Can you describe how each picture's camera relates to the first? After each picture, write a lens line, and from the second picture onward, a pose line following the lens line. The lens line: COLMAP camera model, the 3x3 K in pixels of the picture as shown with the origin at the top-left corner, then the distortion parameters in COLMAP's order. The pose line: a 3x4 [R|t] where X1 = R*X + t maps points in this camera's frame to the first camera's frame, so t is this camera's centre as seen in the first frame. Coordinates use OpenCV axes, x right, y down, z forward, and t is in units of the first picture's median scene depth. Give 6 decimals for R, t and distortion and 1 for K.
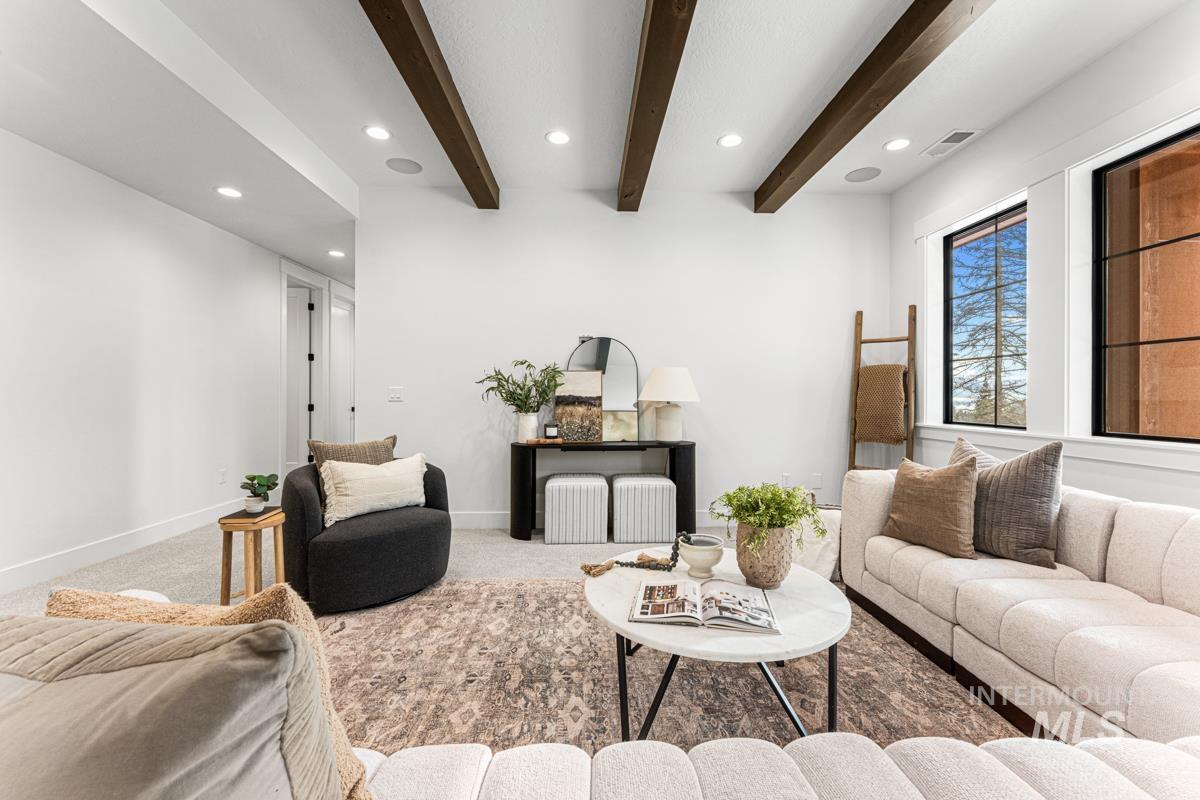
lens RADIAL K [[483.7, 0, 604.1], [0, 483.7, 397.3], [0, 0, 1]] dist [0.003292, -0.000865]
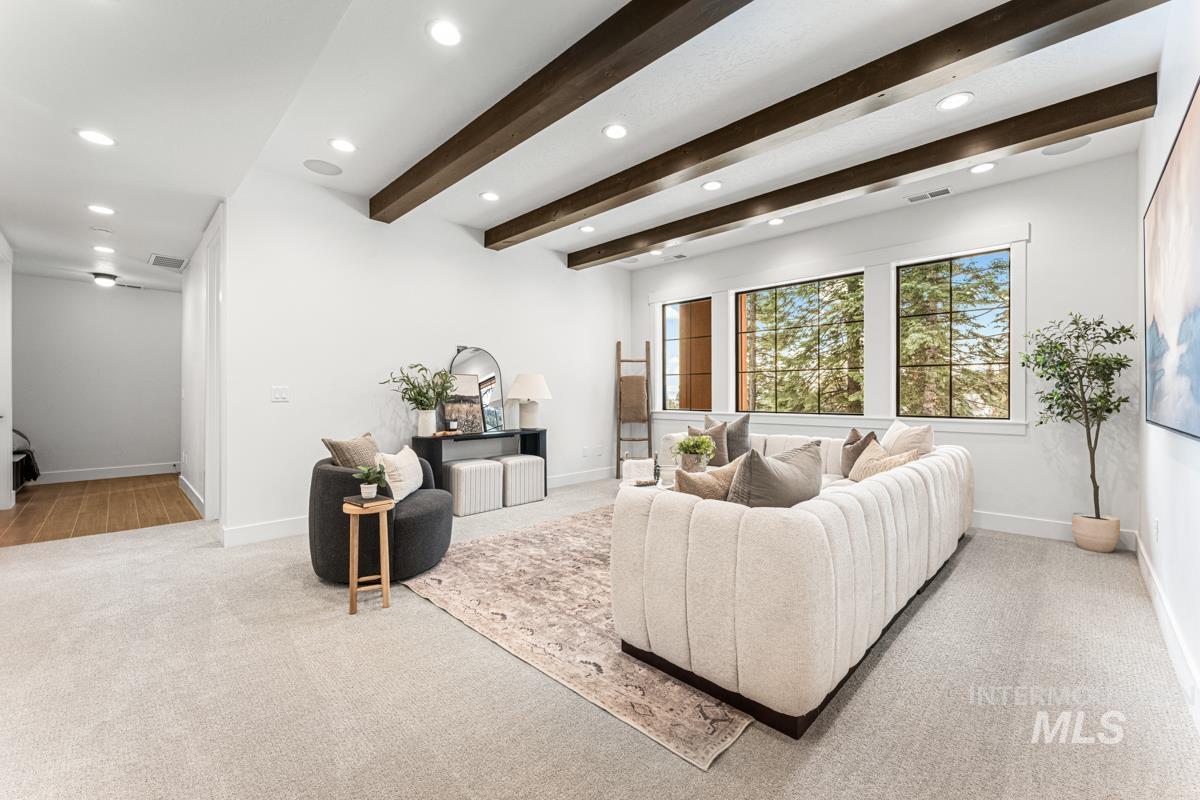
lens RADIAL K [[483.7, 0, 604.5], [0, 483.7, 397.9], [0, 0, 1]] dist [0.003292, -0.000865]
pose [[0.720264, -0.007790, 0.693656, -0.669604], [0.006294, 0.999969, 0.004694, 0.000123], [-0.693671, 0.000985, 0.720291, -0.124426]]
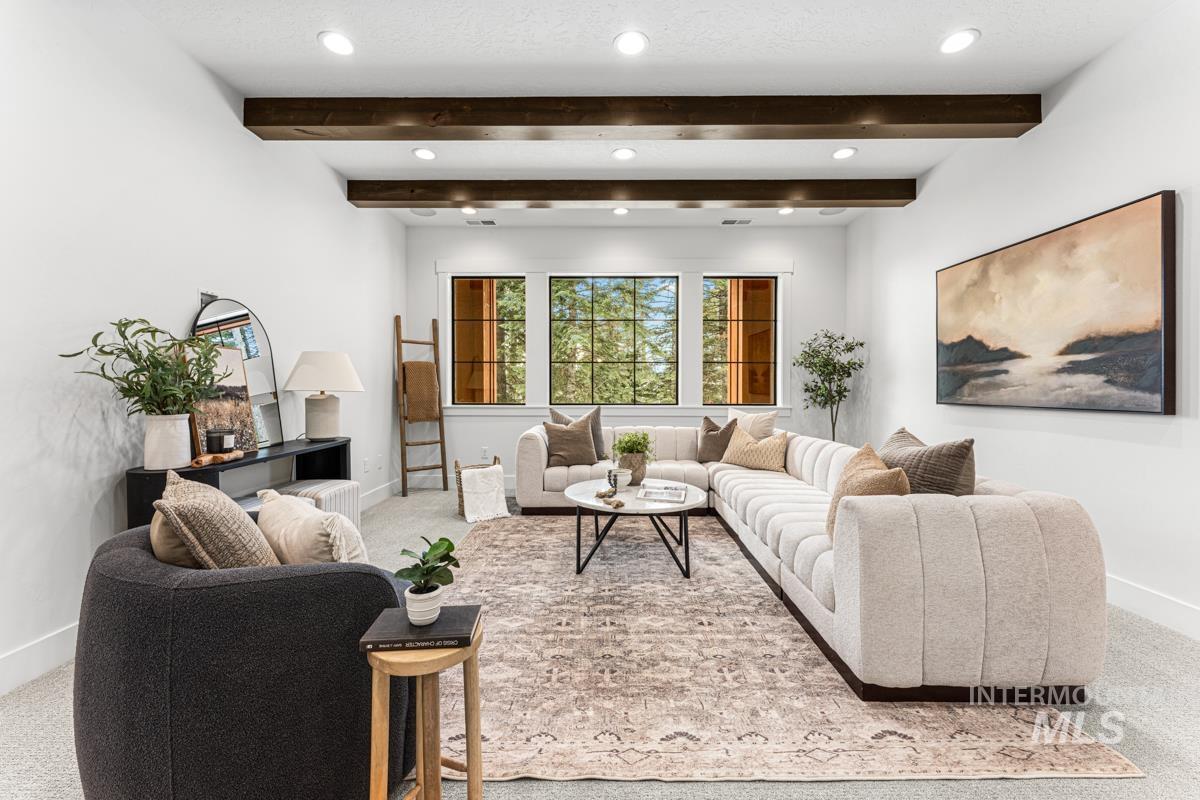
lens RADIAL K [[483.7, 0, 605.0], [0, 483.7, 392.3], [0, 0, 1]] dist [0.003292, -0.000865]
pose [[0.035655, -0.011611, 0.999297, -0.724330], [0.004350, 0.999925, 0.011463, 0.001776], [-0.999355, 0.003939, 0.035703, 0.482807]]
